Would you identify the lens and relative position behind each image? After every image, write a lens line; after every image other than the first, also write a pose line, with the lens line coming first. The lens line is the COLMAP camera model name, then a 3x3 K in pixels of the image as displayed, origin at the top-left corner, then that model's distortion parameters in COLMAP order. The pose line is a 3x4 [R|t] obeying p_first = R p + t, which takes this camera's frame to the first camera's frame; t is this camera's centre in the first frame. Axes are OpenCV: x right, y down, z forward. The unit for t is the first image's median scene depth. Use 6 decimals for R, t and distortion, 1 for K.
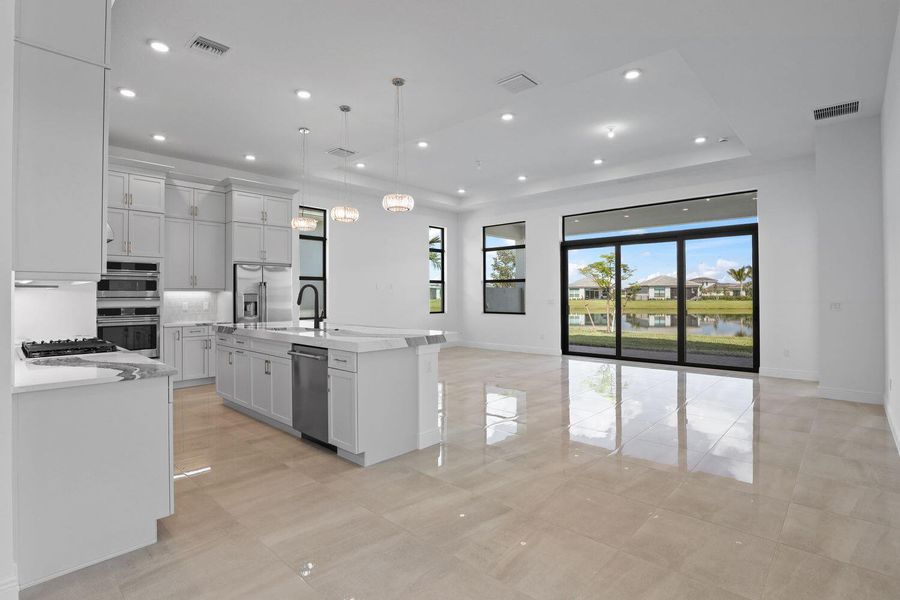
lens RADIAL K [[438.6, 0, 448.8], [0, 438.6, 290.3], [0, 0, 1]] dist [-0.026687, 0.000158]
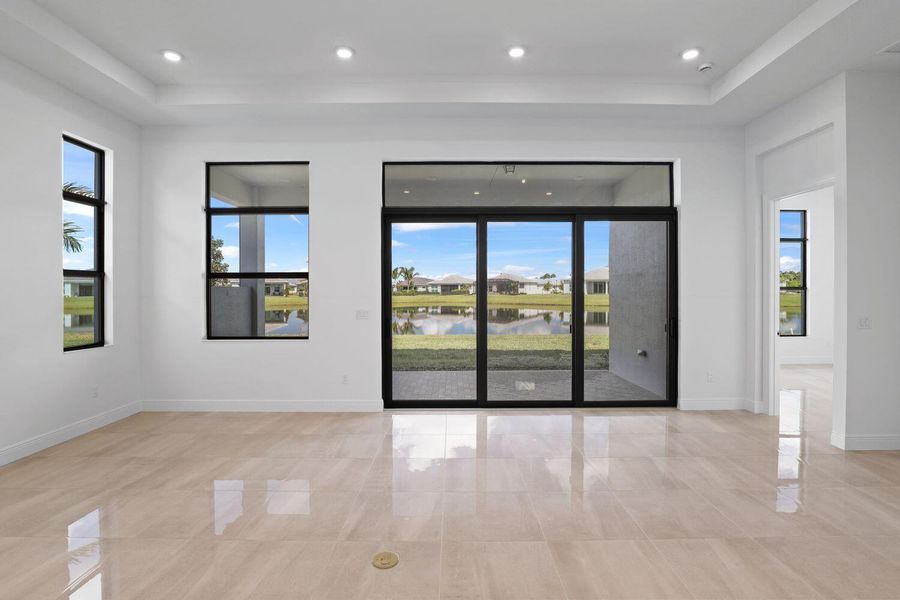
lens RADIAL K [[425.7, 0, 450.0], [0, 425.7, 300.0], [0, 0, 1]] dist [-0.036974, 0.000683]
pose [[0.730771, -0.016146, 0.682432, -0.050304], [-0.006513, 0.999510, 0.030622, -0.010111], [-0.682592, -0.026822, 0.730308, 0.546497]]
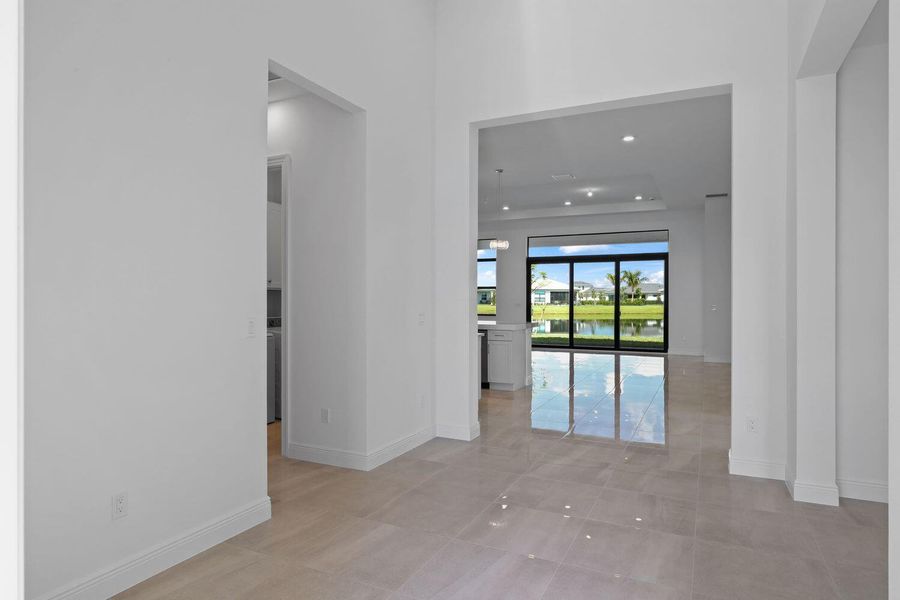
lens RADIAL K [[532.6, 0, 450.0], [0, 532.6, 300.0], [0, 0, 1]] dist [0.000455, -0.000080]
pose [[0.955683, 0.003774, 0.294373, -0.404264], [-0.007709, 0.999896, 0.012210, -0.006436], [-0.294296, -0.013939, 0.955613, -0.398747]]
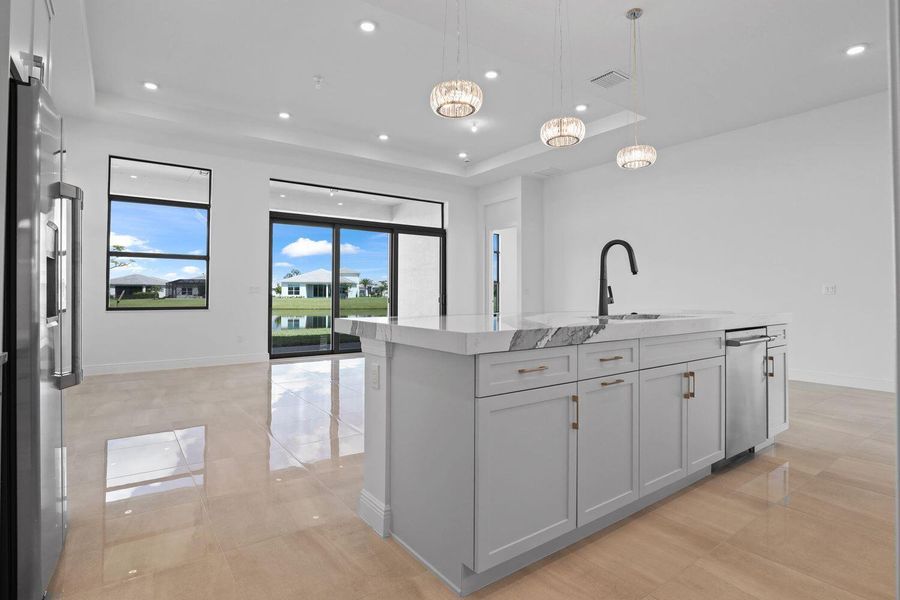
lens RADIAL K [[458.0, 0, 450.0], [0, 458.0, 300.0], [0, 0, 1]] dist [0.001038, 0.000209]
pose [[0.188004, -0.010276, 0.982114, -0.473134], [-0.011717, 0.999851, 0.012705, 0.029875], [-0.982098, -0.013896, 0.187856, 0.542197]]
